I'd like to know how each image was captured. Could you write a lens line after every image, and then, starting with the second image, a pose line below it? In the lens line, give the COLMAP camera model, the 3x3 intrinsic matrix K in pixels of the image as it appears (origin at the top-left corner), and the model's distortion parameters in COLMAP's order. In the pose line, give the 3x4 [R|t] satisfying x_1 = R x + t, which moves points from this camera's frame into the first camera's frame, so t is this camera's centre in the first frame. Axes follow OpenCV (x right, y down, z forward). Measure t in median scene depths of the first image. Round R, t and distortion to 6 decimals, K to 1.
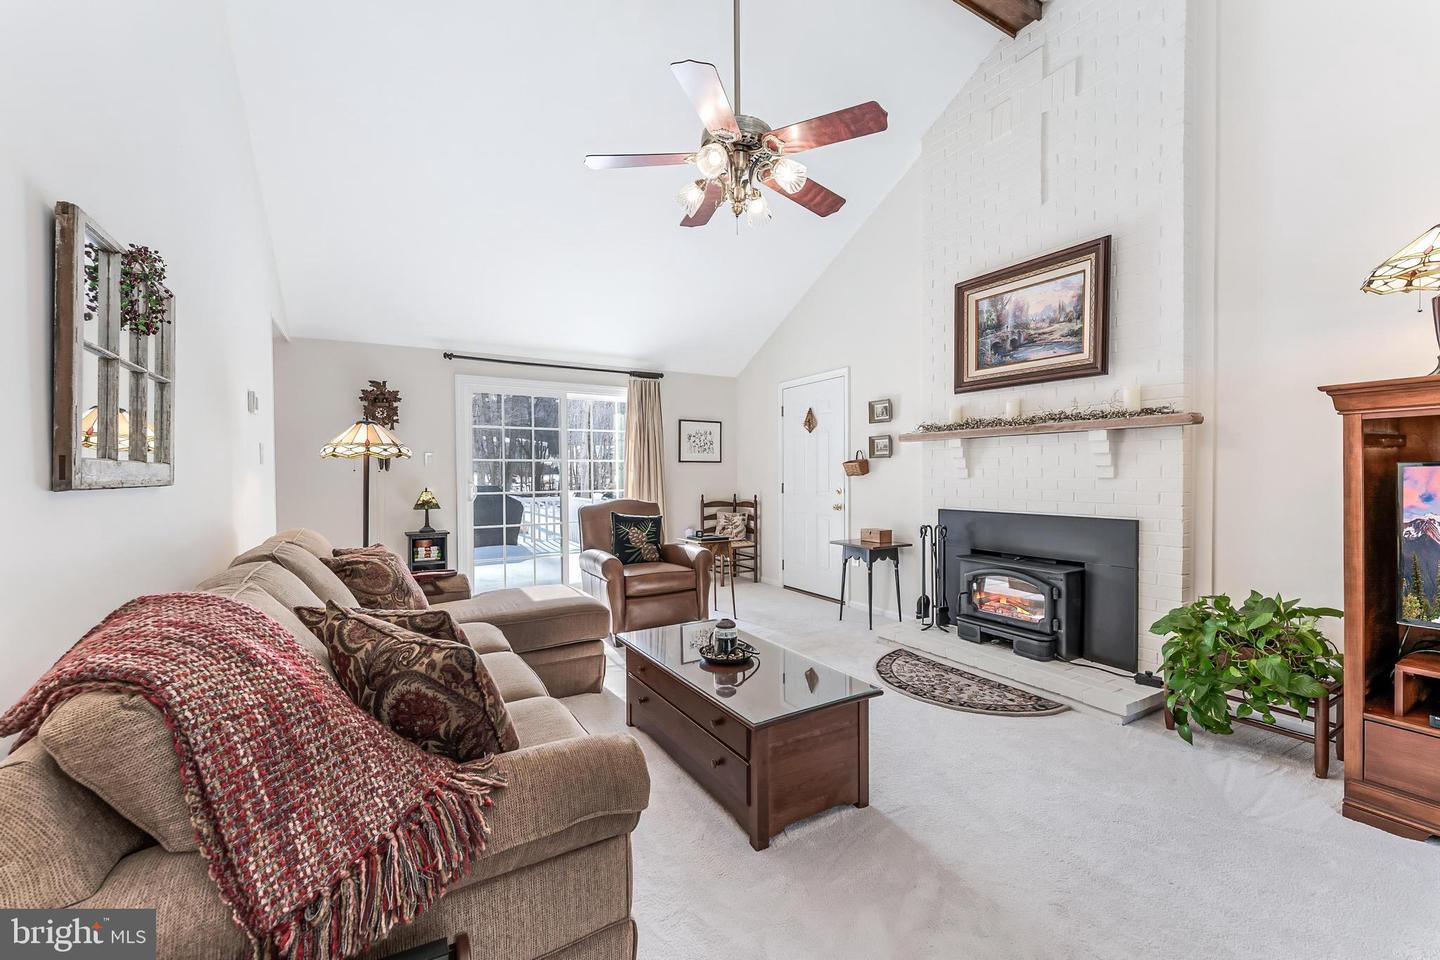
lens RADIAL K [[582.6, 0, 726.4], [0, 582.6, 480.9], [0, 0, 1]] dist [0.001531, 0.000074]
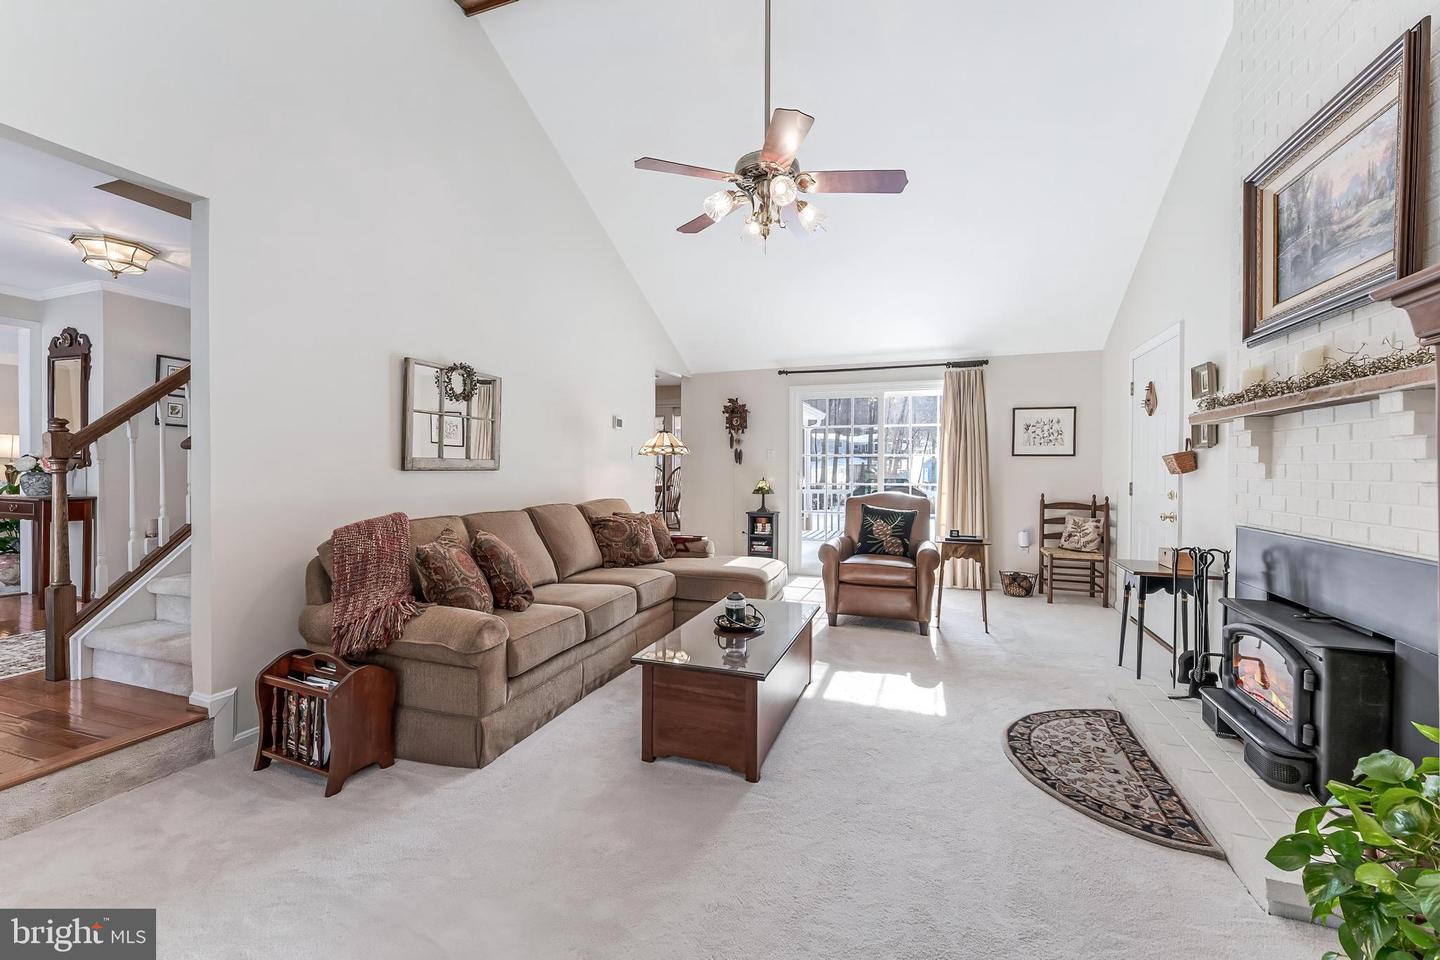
lens RADIAL K [[582.6, 0, 722.3], [0, 582.6, 470.2], [0, 0, 1]] dist [0.001531, 0.000074]
pose [[0.629509, 0.011889, -0.776902, 0.555162], [-0.018774, 0.999824, 0.000088, -0.003402], [0.776766, 0.014530, 0.629622, 0.154758]]
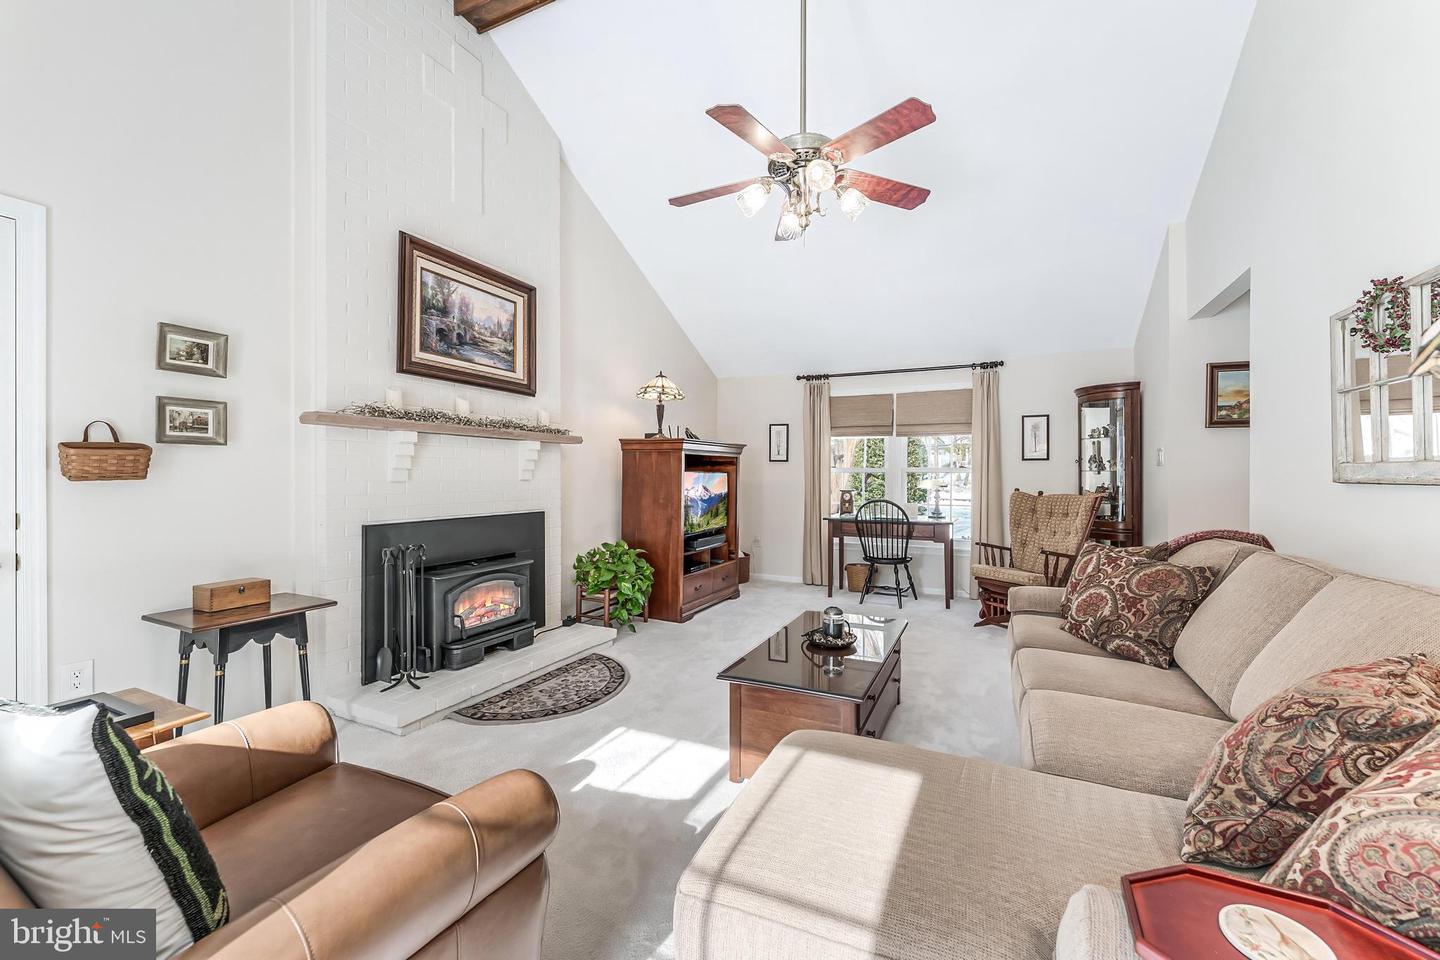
lens RADIAL K [[582.6, 0, 722.7], [0, 582.6, 475.4], [0, 0, 1]] dist [0.001531, 0.000074]
pose [[-0.549473, 0.002009, 0.835509, -0.509579], [0.010146, 0.999939, 0.004267, -0.012630], [-0.835450, 0.010822, -0.549461, 1.120525]]
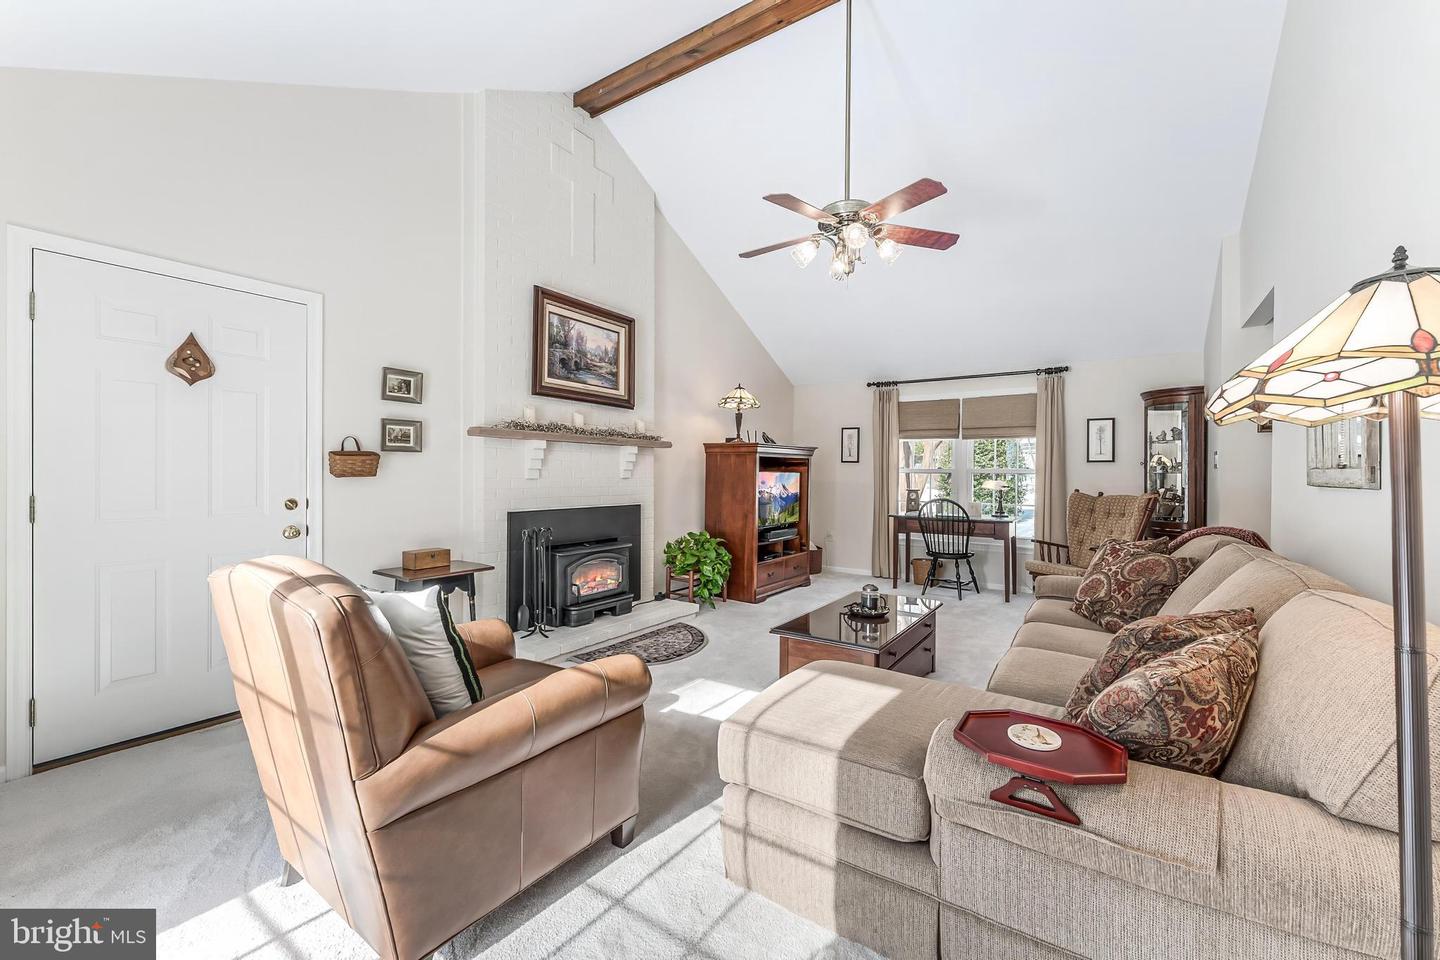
lens RADIAL K [[582.6, 0, 720.5], [0, 582.6, 477.3], [0, 0, 1]] dist [0.001531, 0.000074]
pose [[-0.411501, -0.005851, 0.911391, -0.680885], [0.004948, 0.999950, 0.008653, -0.015552], [-0.911396, 0.008070, -0.411451, 1.175375]]
